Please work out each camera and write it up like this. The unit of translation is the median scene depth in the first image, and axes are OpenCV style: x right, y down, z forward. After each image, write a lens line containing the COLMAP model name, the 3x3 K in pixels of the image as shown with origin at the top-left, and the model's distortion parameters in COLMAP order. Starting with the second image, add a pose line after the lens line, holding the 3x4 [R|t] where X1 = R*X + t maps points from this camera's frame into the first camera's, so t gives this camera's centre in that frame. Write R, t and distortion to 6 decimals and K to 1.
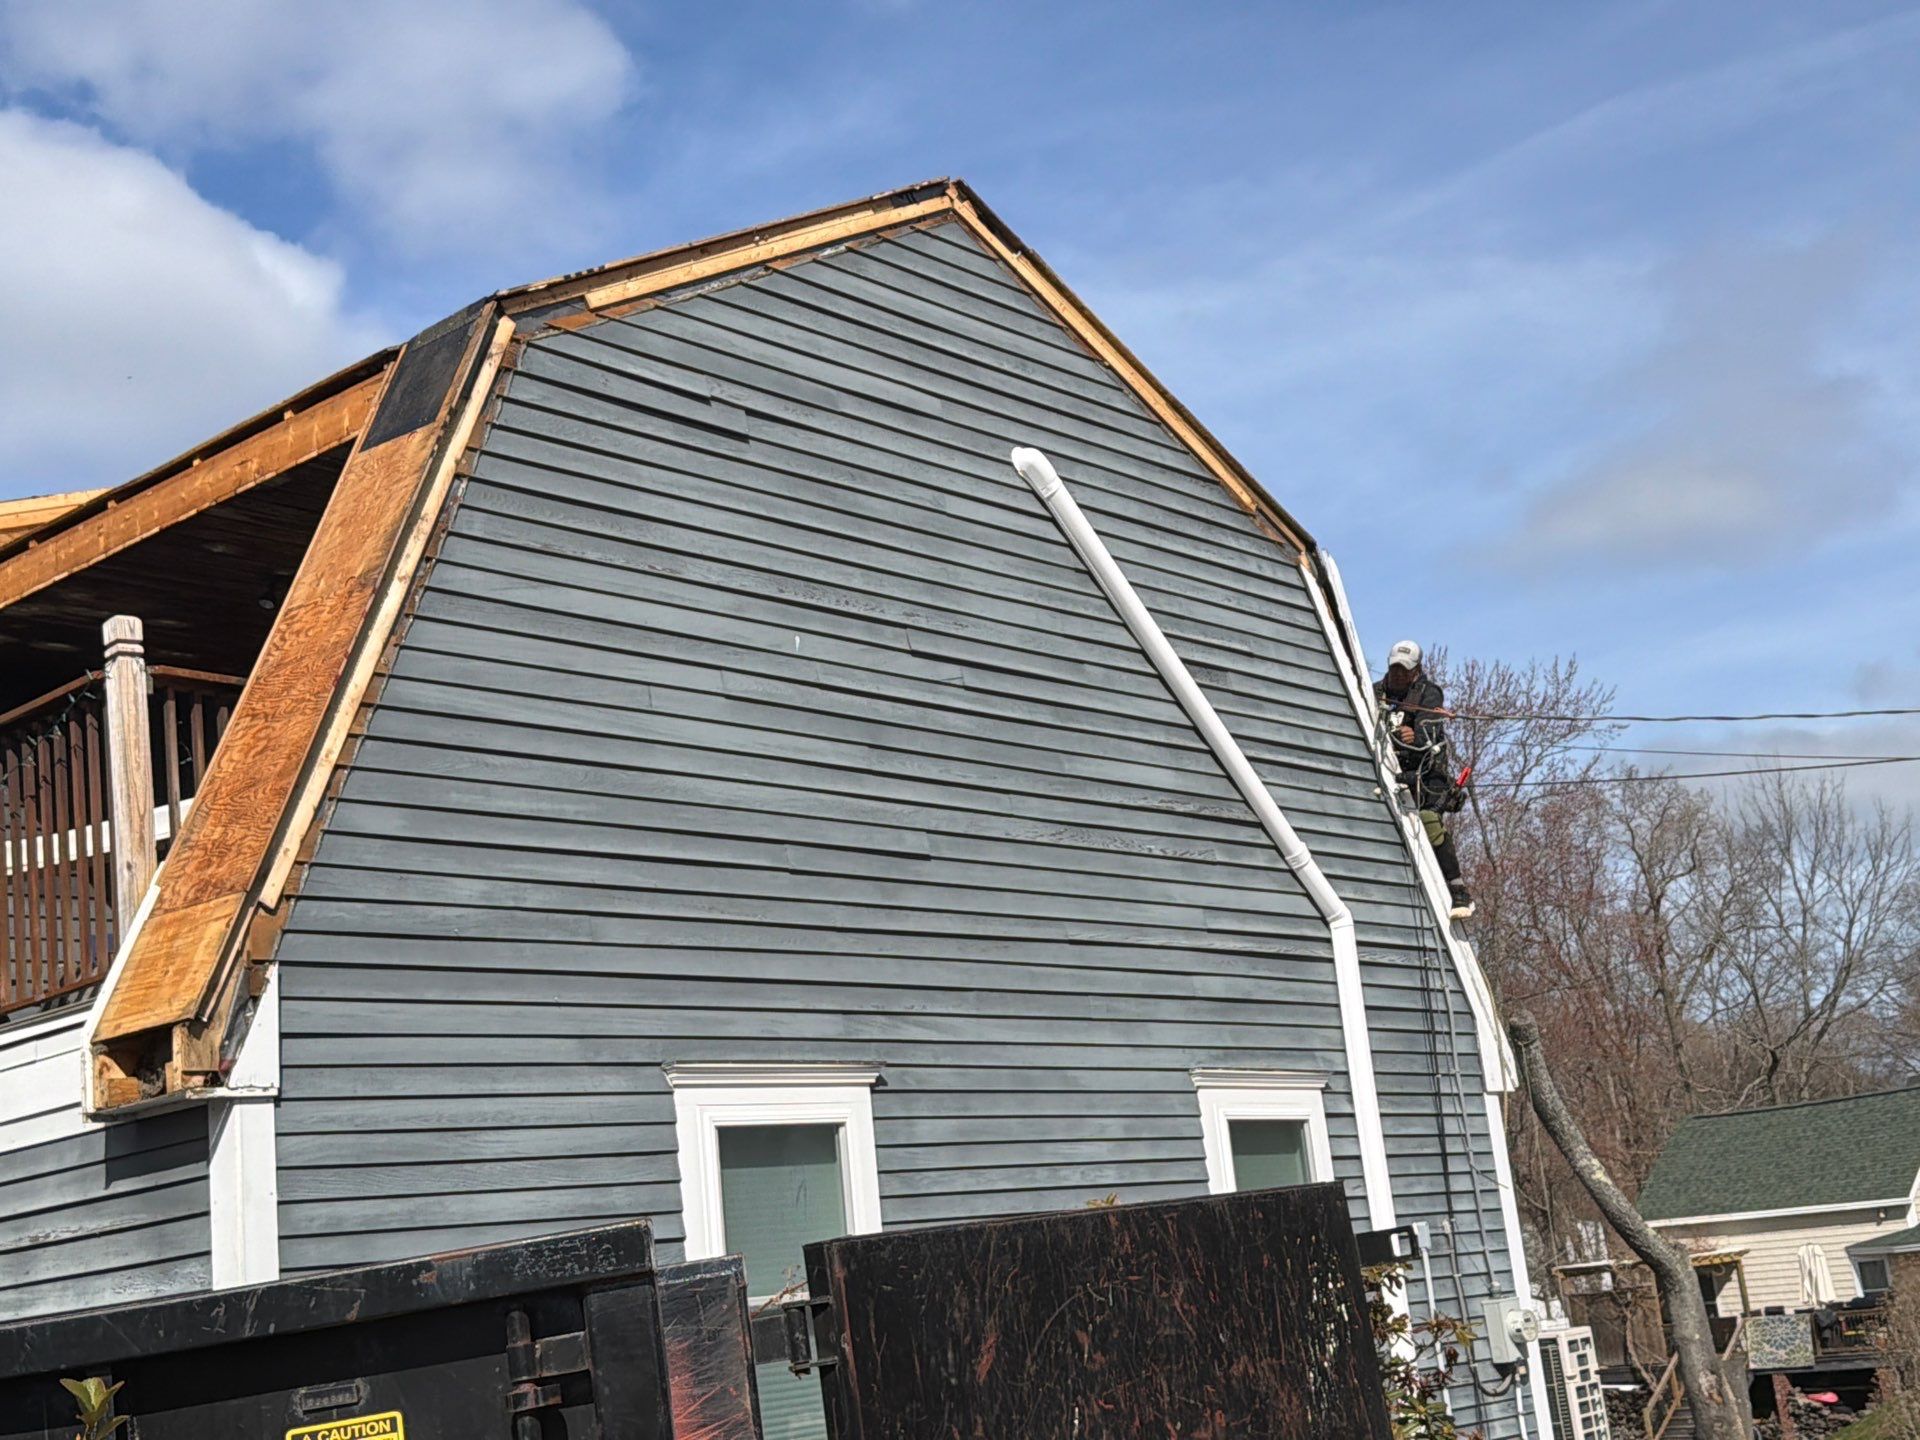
lens RADIAL K [[2446.3, 0, 960.0], [0, 2446.3, 720.0], [0, 0, 1]] dist [0.215826, -0.549755]
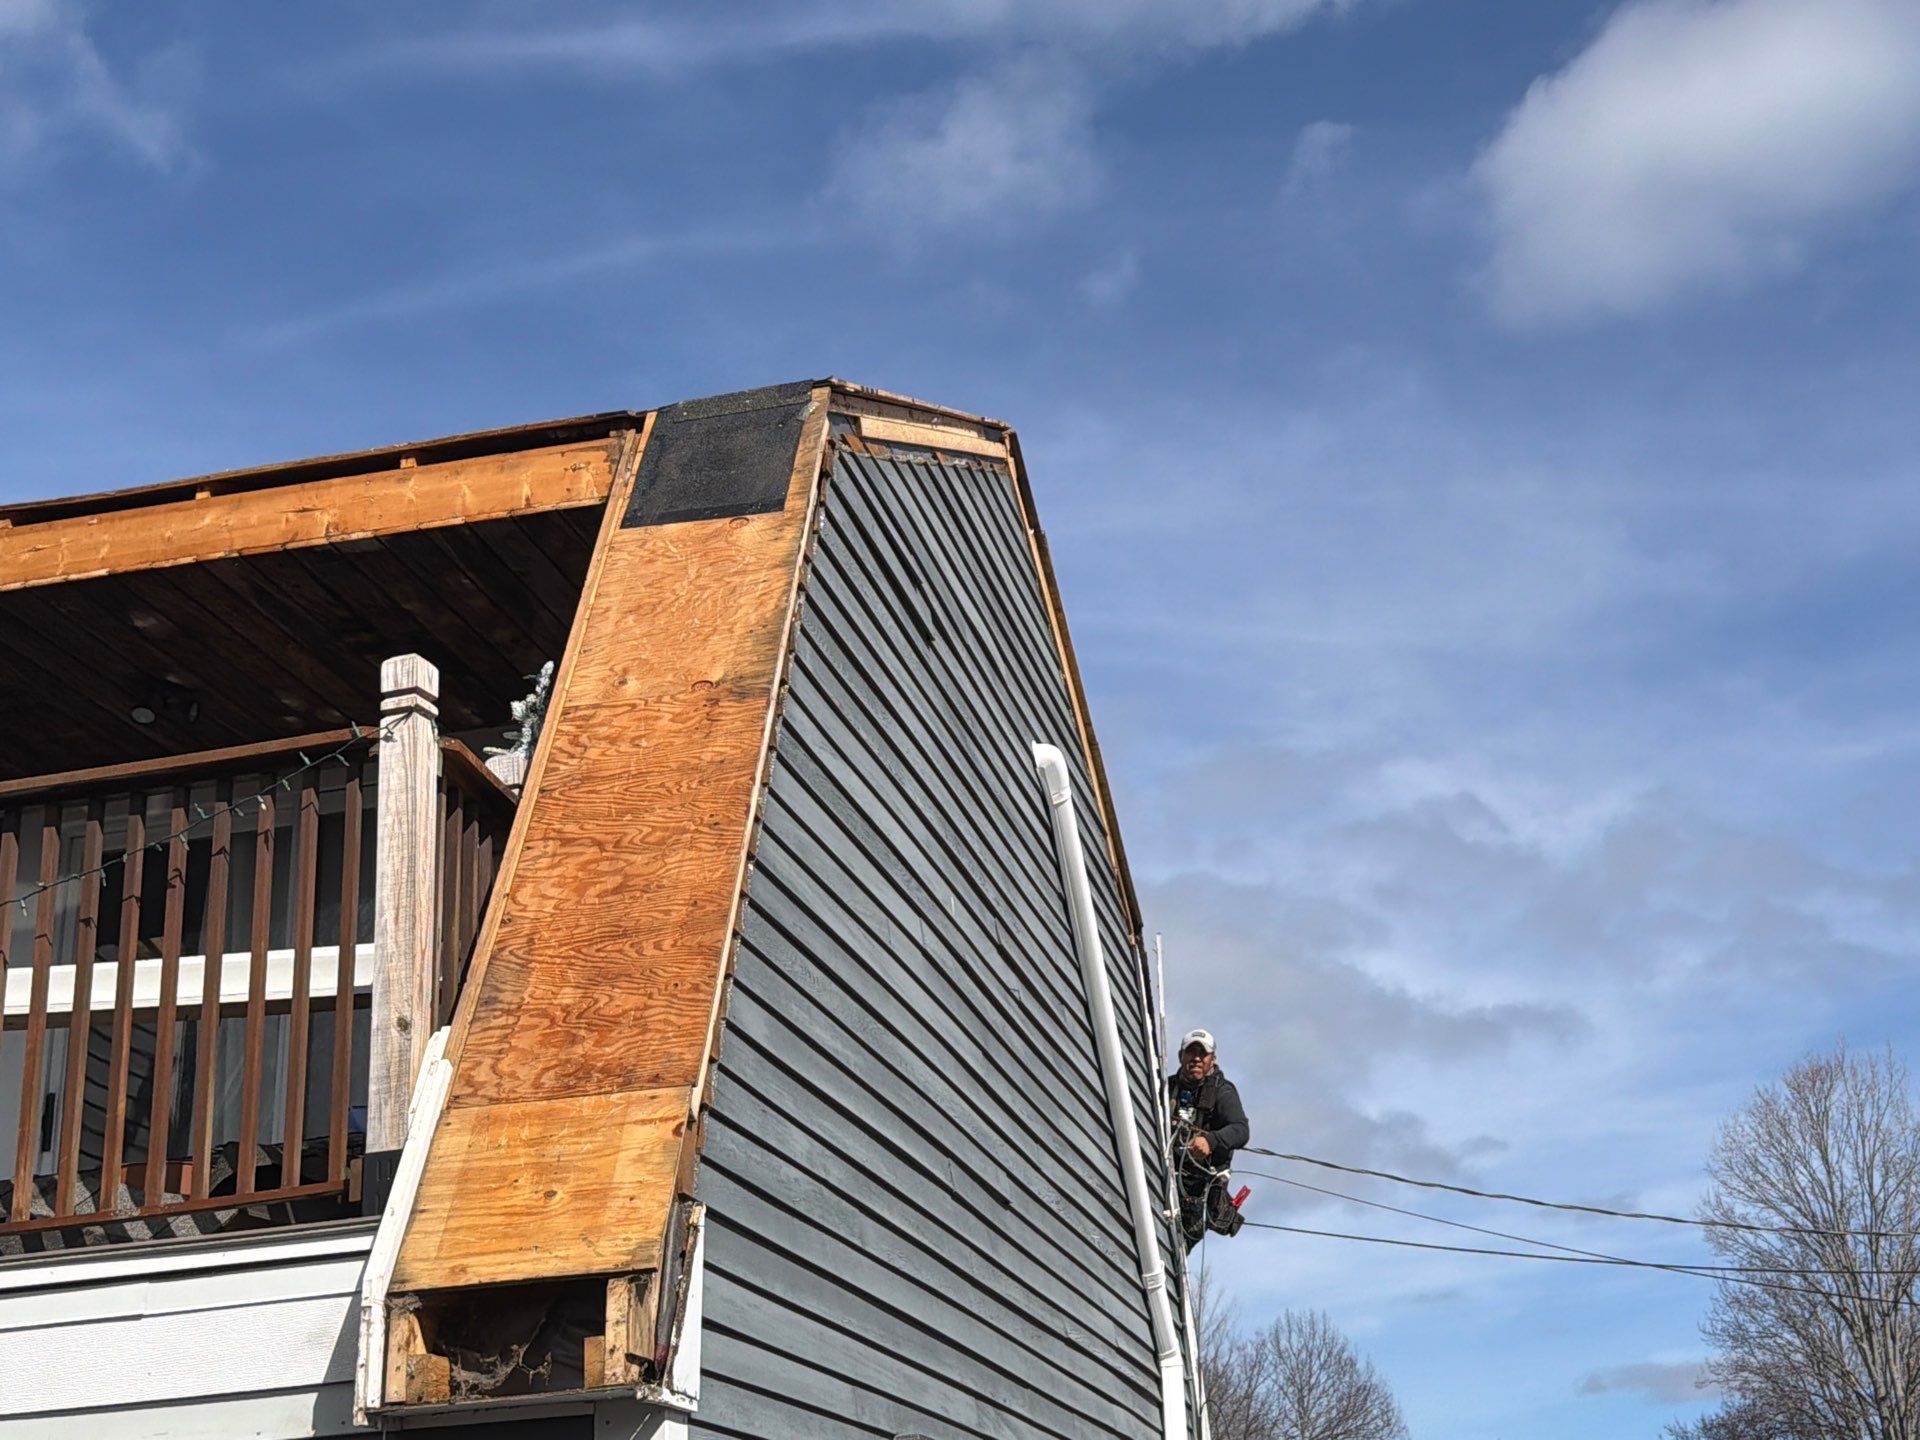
lens RADIAL K [[2446.3, 0, 960.0], [0, 2446.3, 720.0], [0, 0, 1]] dist [0.215826, -0.549755]
pose [[0.880747, 0.229617, 0.414199, -0.480847], [-0.147538, 0.964108, -0.220744, 0.101121], [-0.450019, 0.133309, 0.883013, 0.344484]]
